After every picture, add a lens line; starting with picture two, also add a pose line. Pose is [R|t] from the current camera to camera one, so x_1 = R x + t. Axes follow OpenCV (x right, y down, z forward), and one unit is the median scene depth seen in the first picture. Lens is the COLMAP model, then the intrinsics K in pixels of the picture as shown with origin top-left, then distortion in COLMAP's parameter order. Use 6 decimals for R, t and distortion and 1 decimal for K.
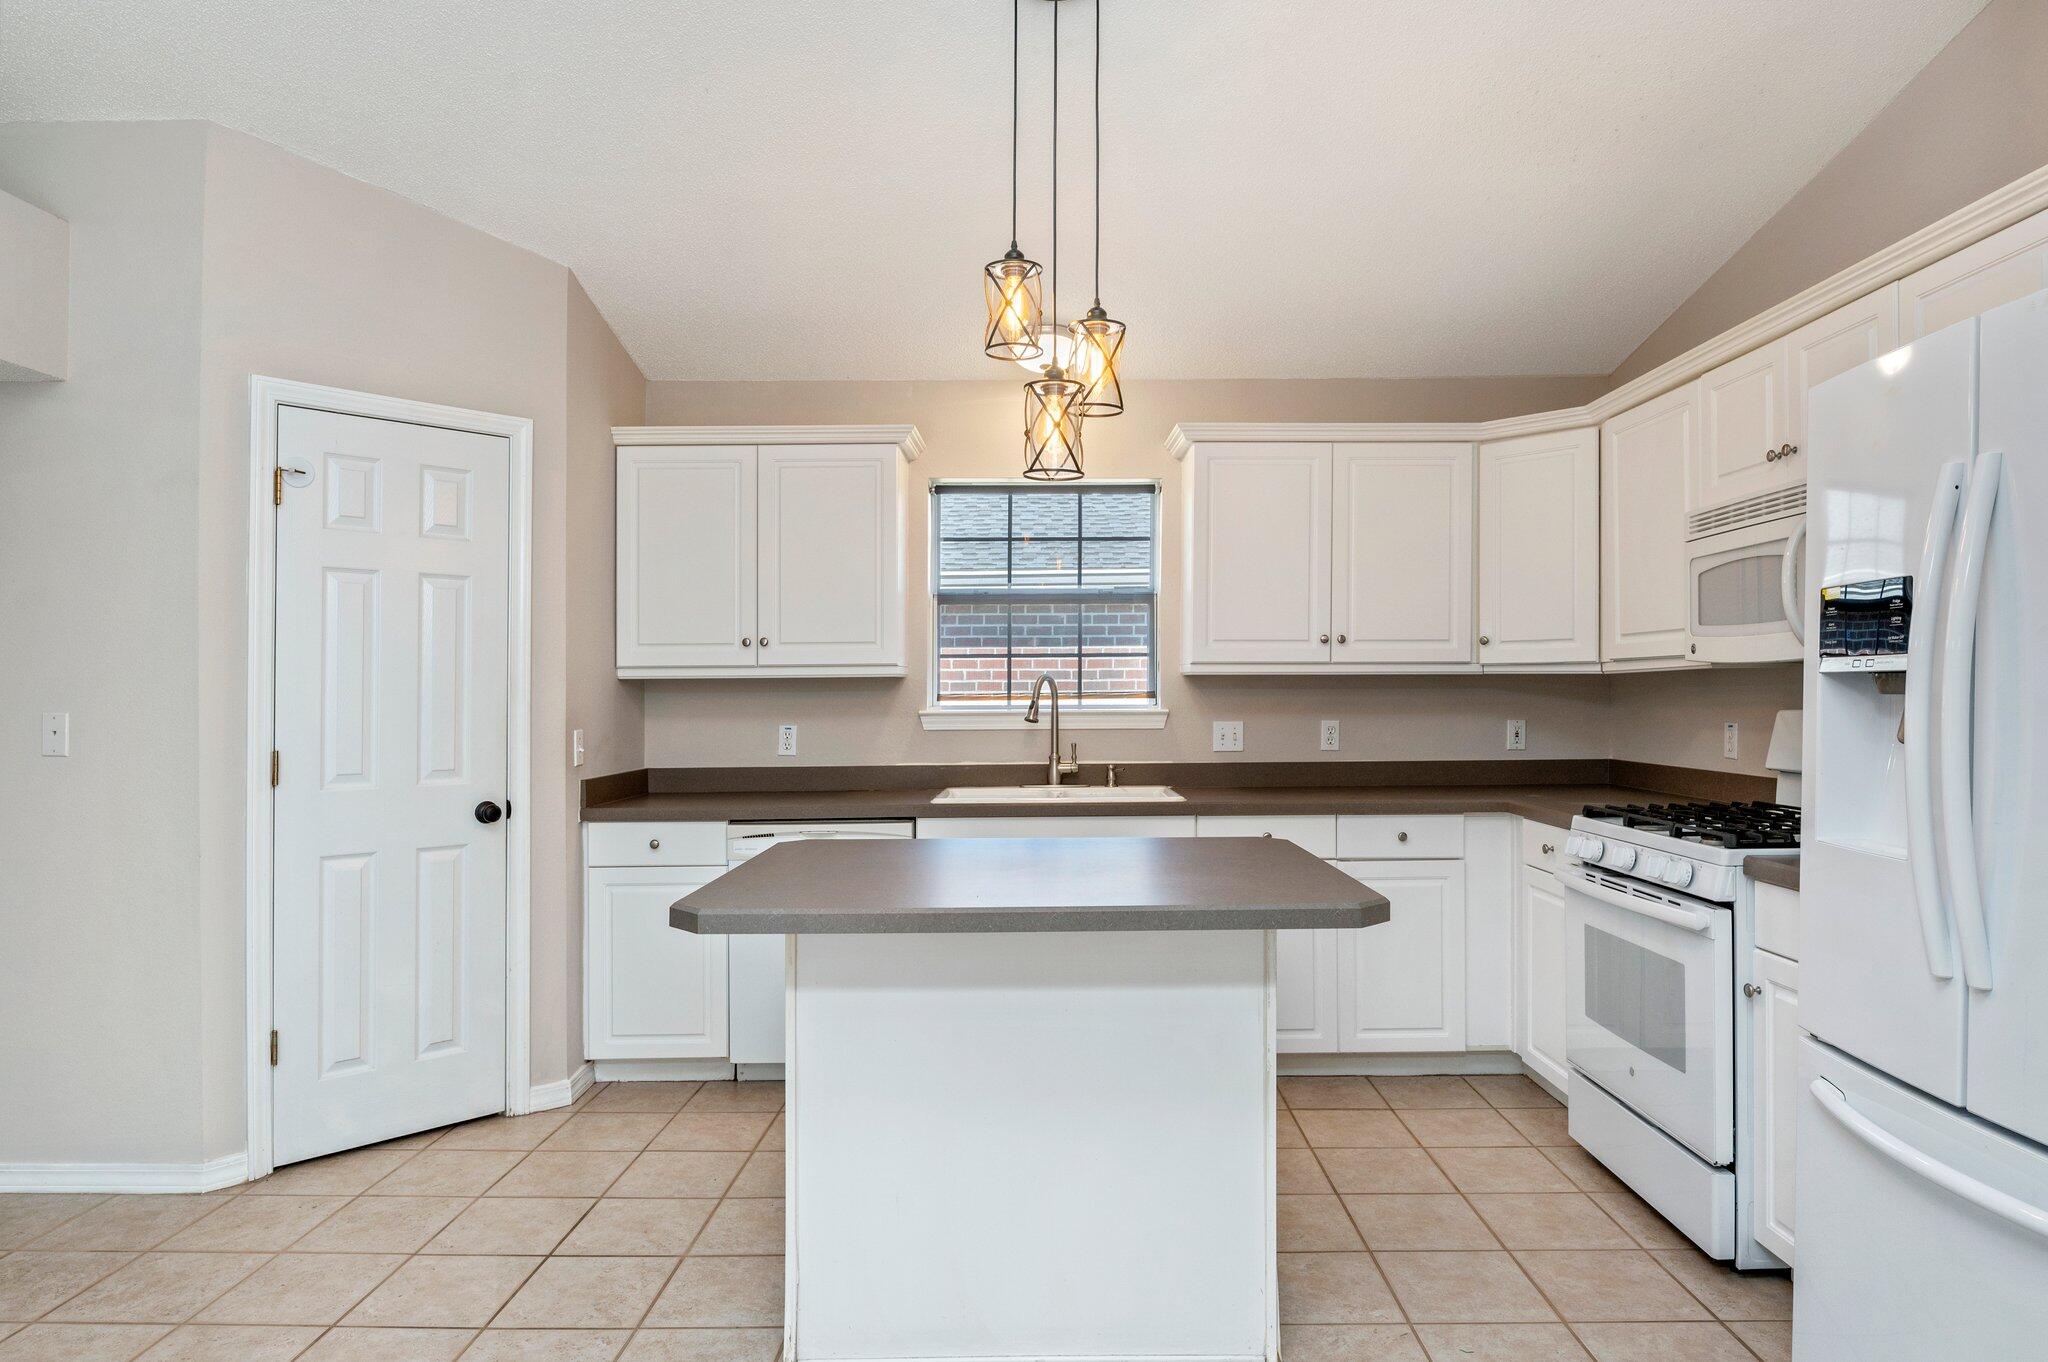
lens RADIAL K [[1314.2, 0, 1024.0], [0, 1314.2, 681.0], [0, 0, 1]] dist [0.000145, 0.000338]
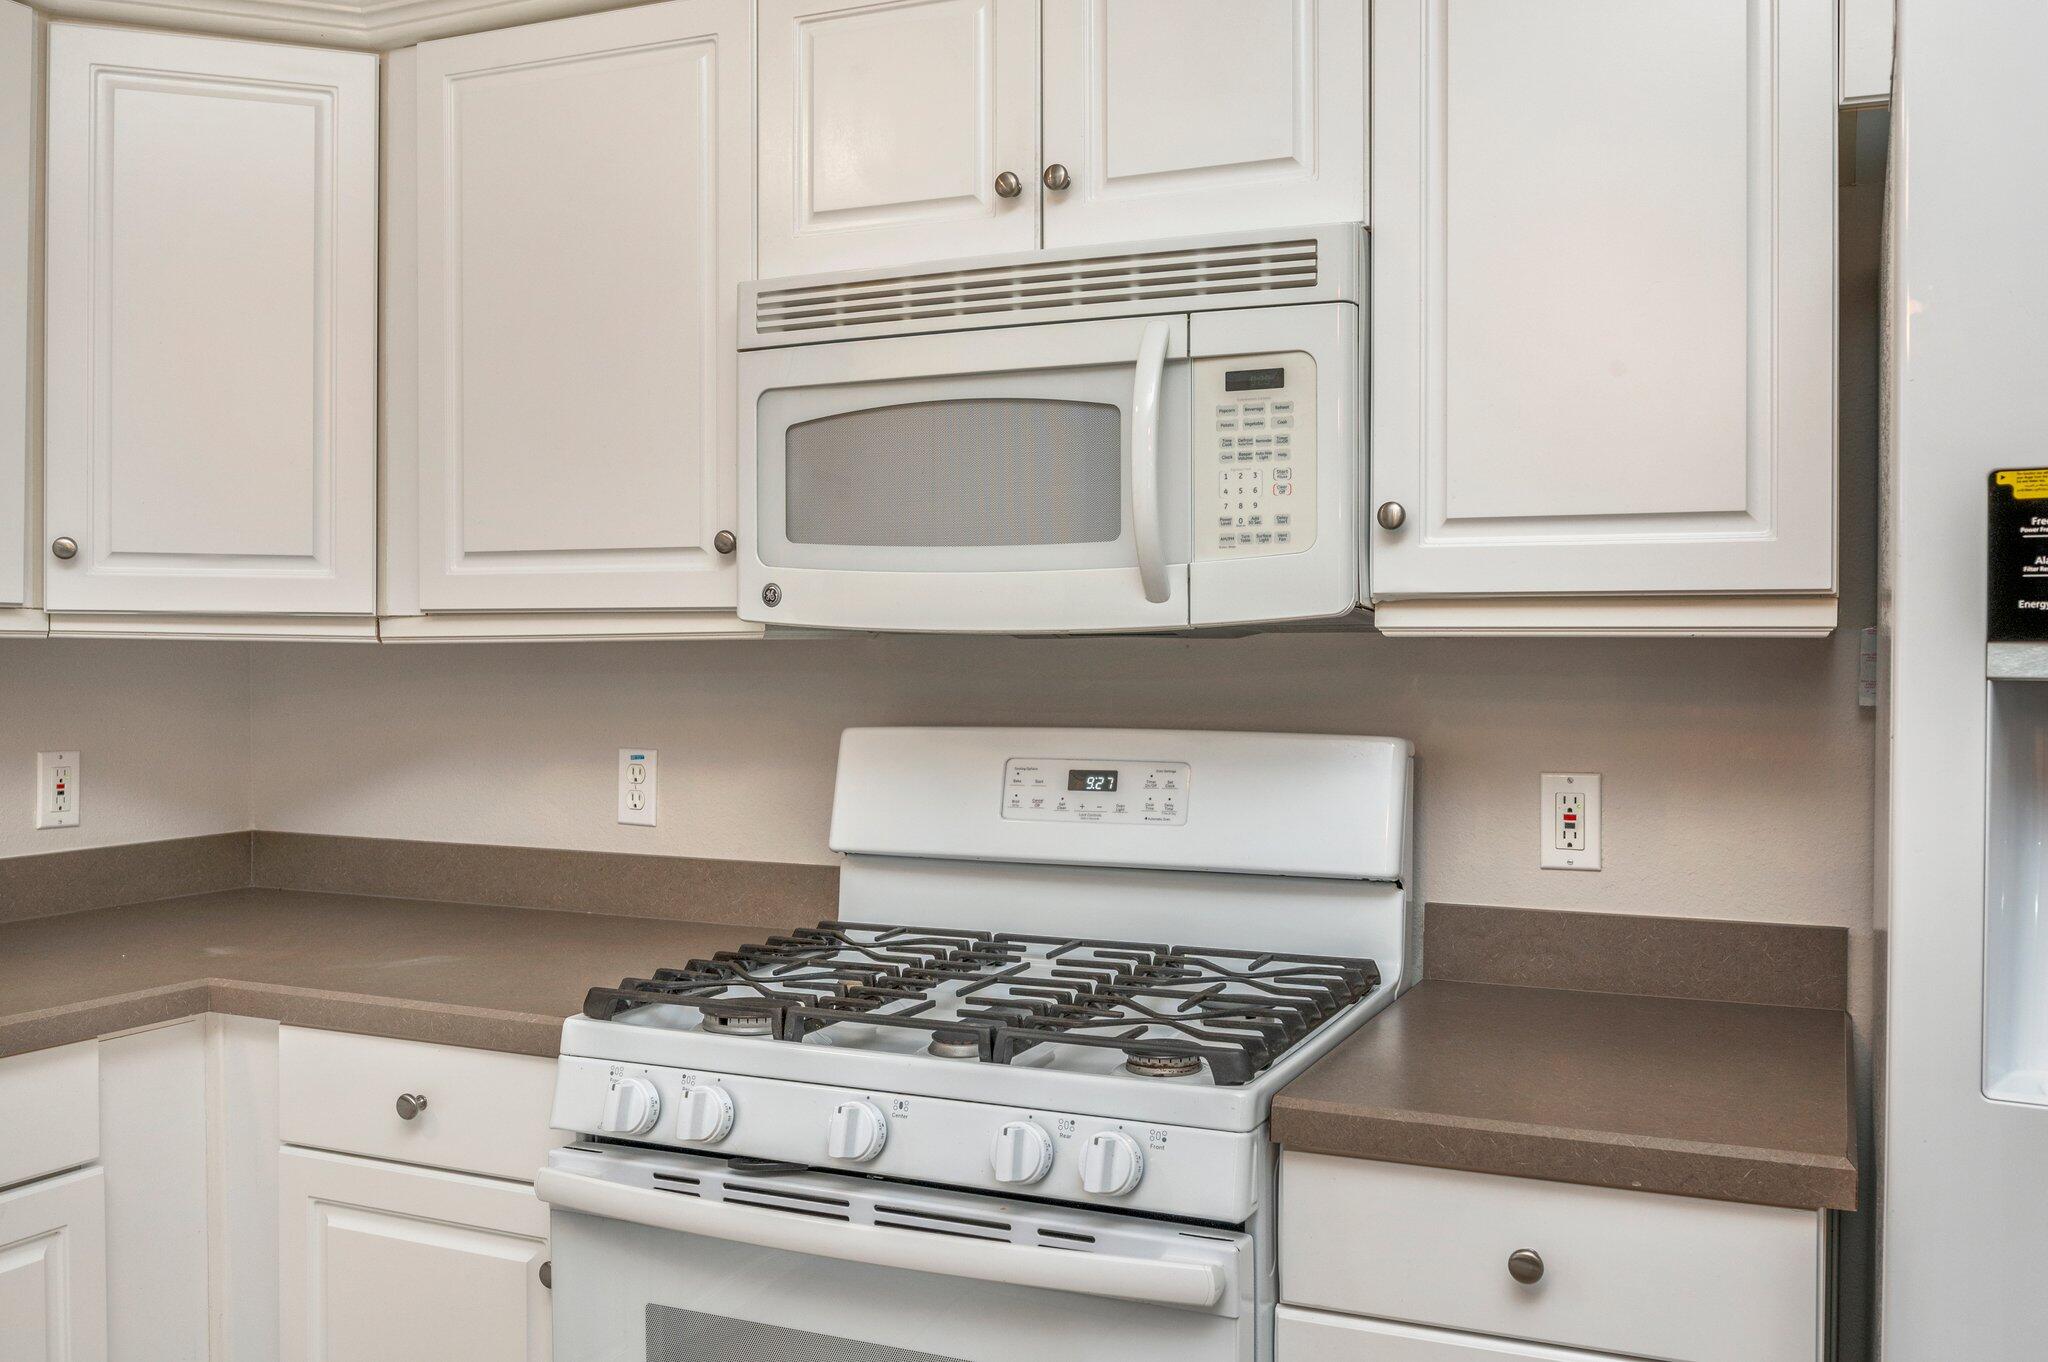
lens RADIAL K [[1705.5, 0, 1024.0], [0, 1705.5, 681.0], [0, 0, 1]] dist [-0.007364, -0.004209]
pose [[0.388526, -0.004130, 0.921429, 0.014916], [-0.014979, 0.999830, 0.010798, -0.002946], [-0.921316, -0.017997, 0.388398, 0.688052]]
